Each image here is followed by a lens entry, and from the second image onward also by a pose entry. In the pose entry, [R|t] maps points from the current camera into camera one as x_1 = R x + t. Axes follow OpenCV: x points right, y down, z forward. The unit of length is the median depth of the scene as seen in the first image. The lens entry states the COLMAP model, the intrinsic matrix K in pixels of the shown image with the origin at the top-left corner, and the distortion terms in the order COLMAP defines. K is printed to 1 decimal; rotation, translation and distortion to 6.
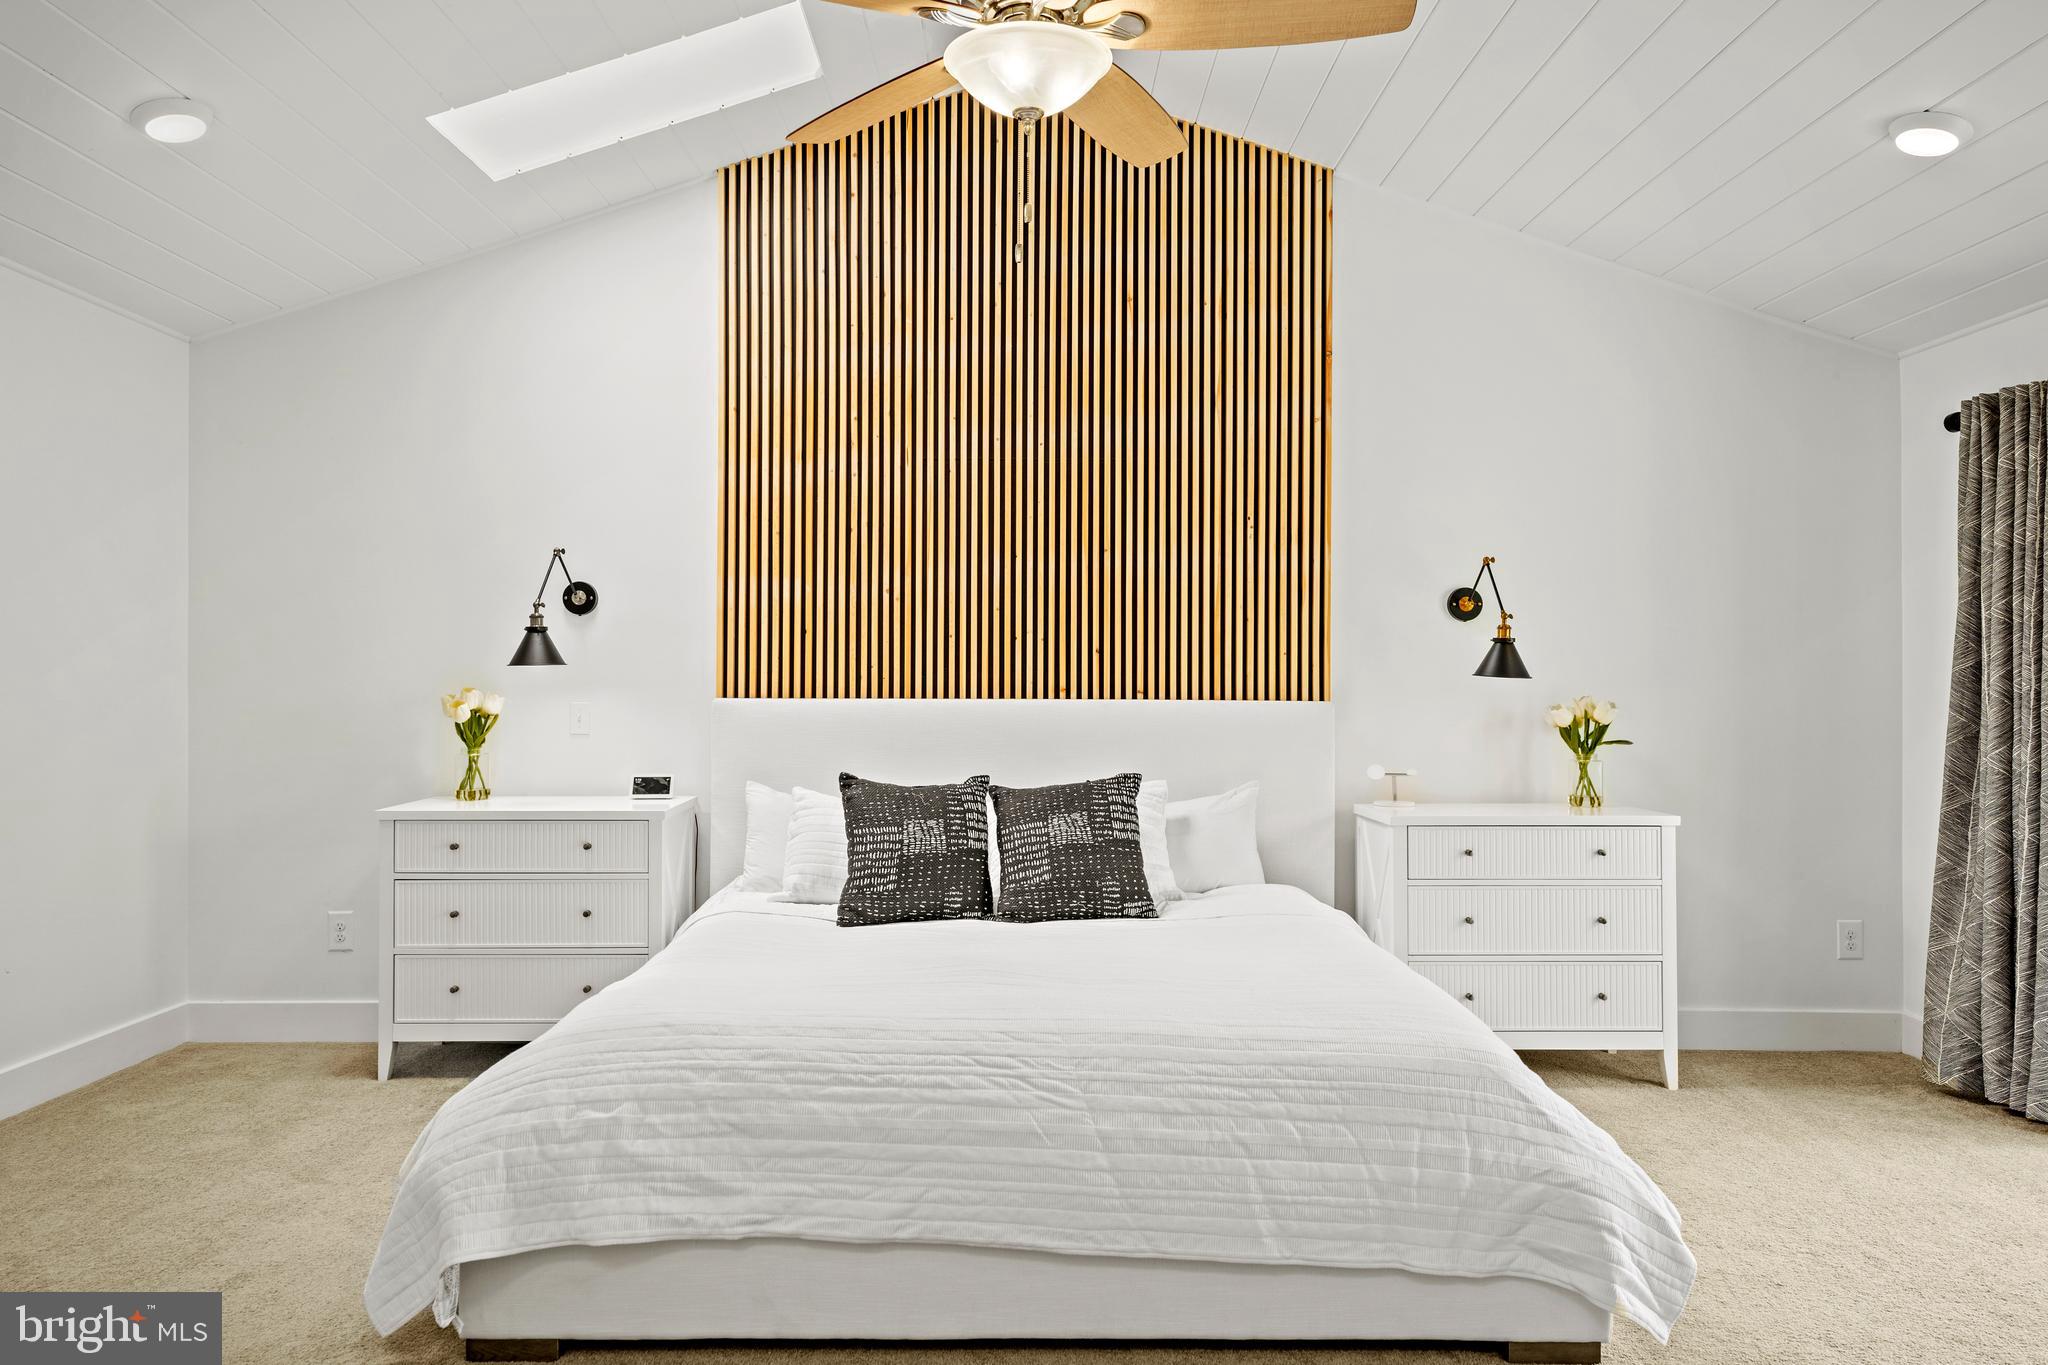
lens RADIAL K [[1351.4, 0, 1026.5], [0, 1351.4, 685.0], [0, 0, 1]] dist [0.031820, -0.000519]
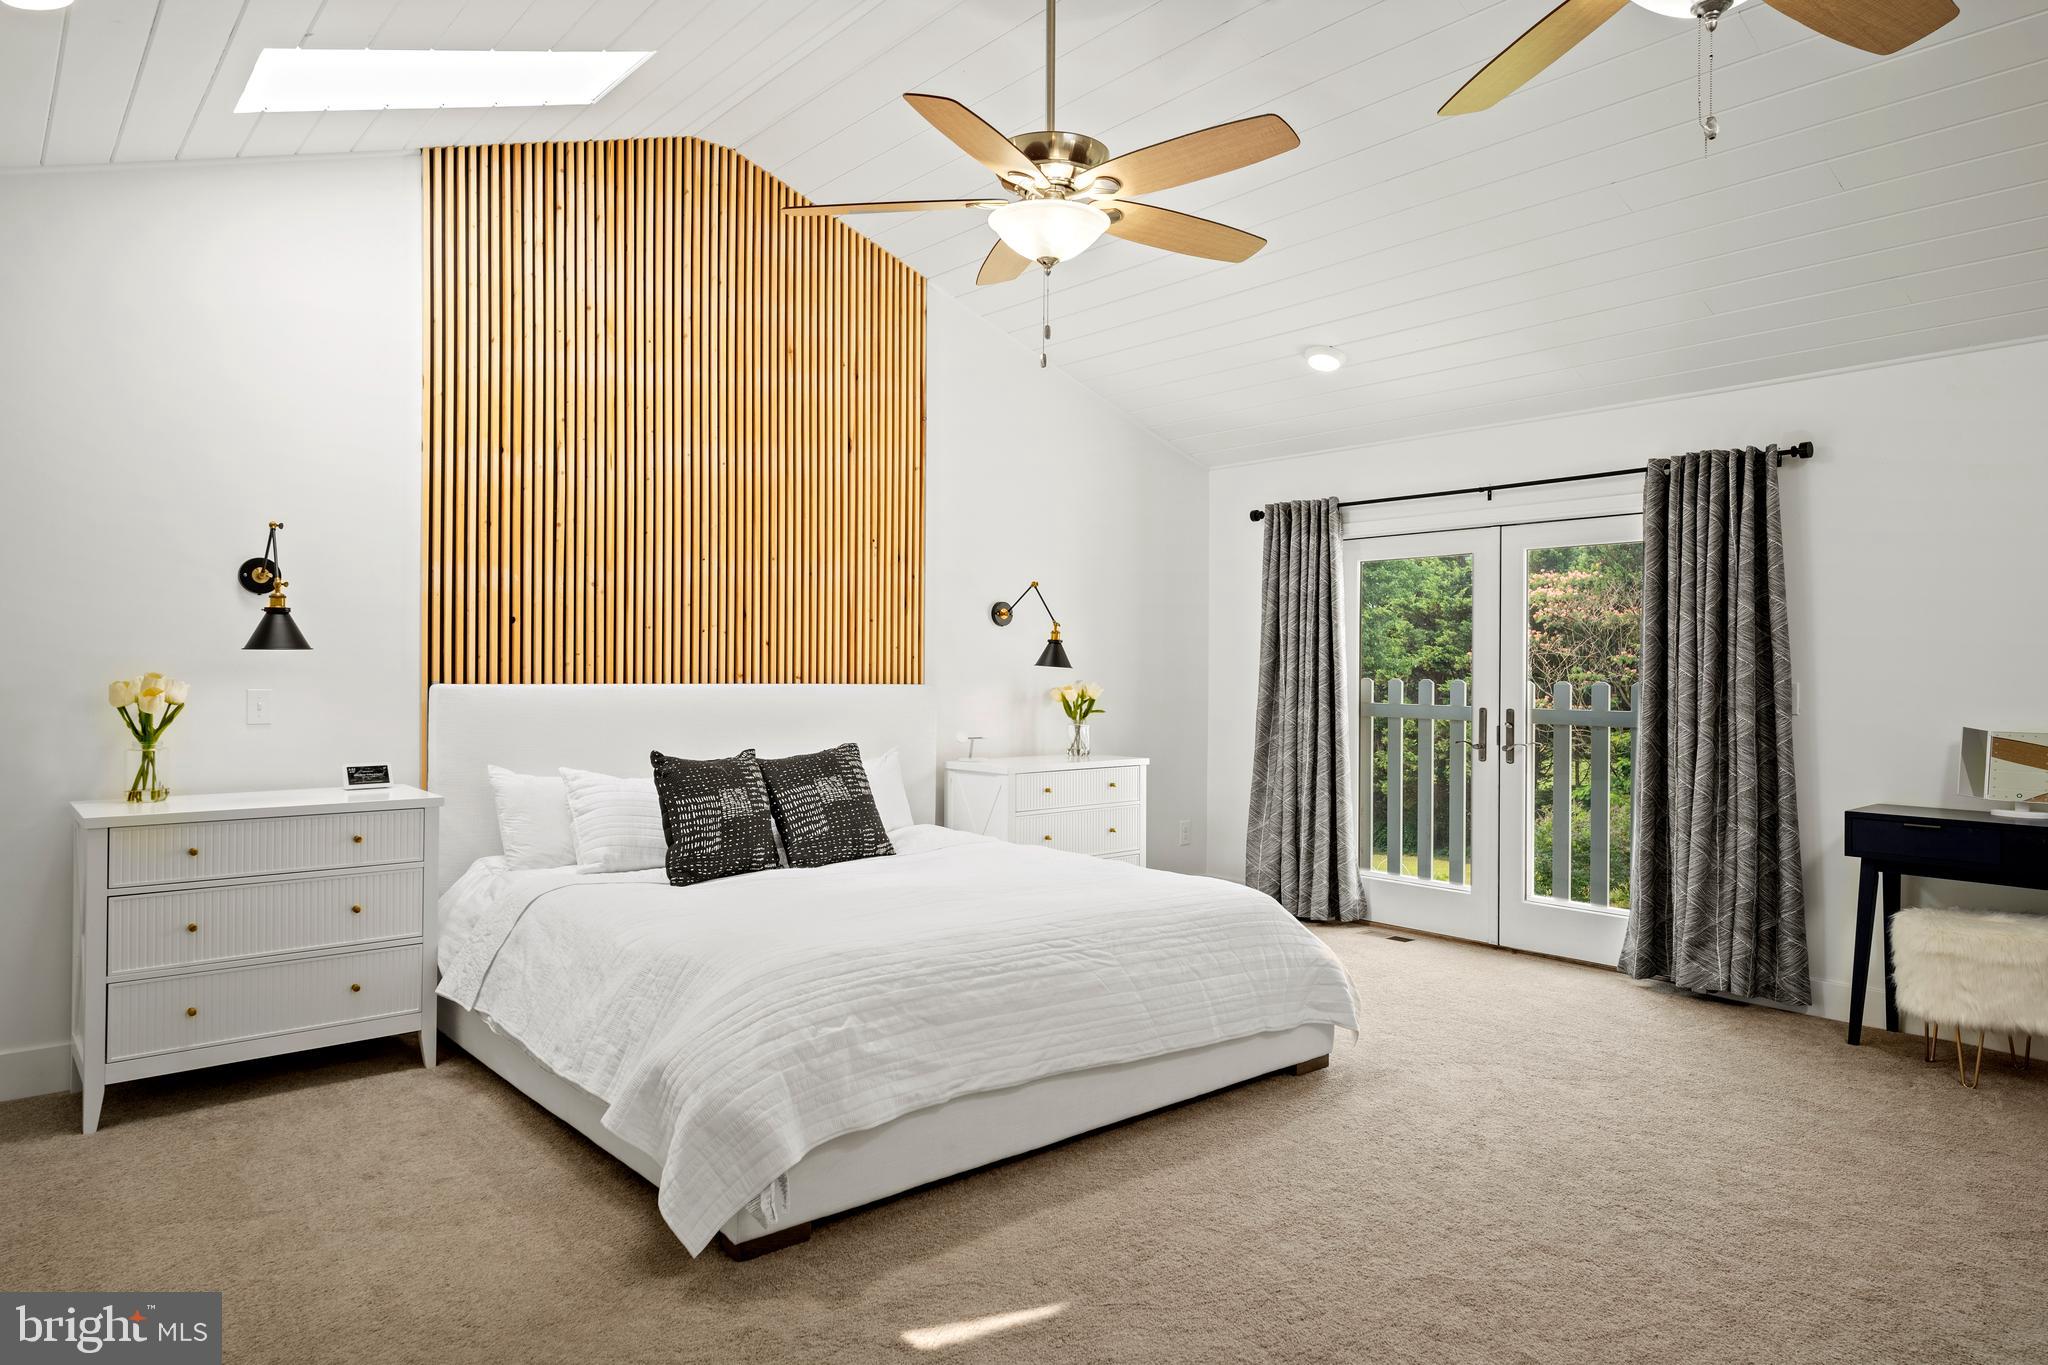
lens RADIAL K [[1220.7, 0, 1007.1], [0, 1220.7, 685.0], [0, 0, 1]] dist [0.020735, -0.000937]
pose [[0.771595, -0.004660, 0.636097, -0.548564], [-0.002966, 0.999936, 0.010924, -0.000874], [-0.636107, -0.010315, 0.771532, 0.043173]]
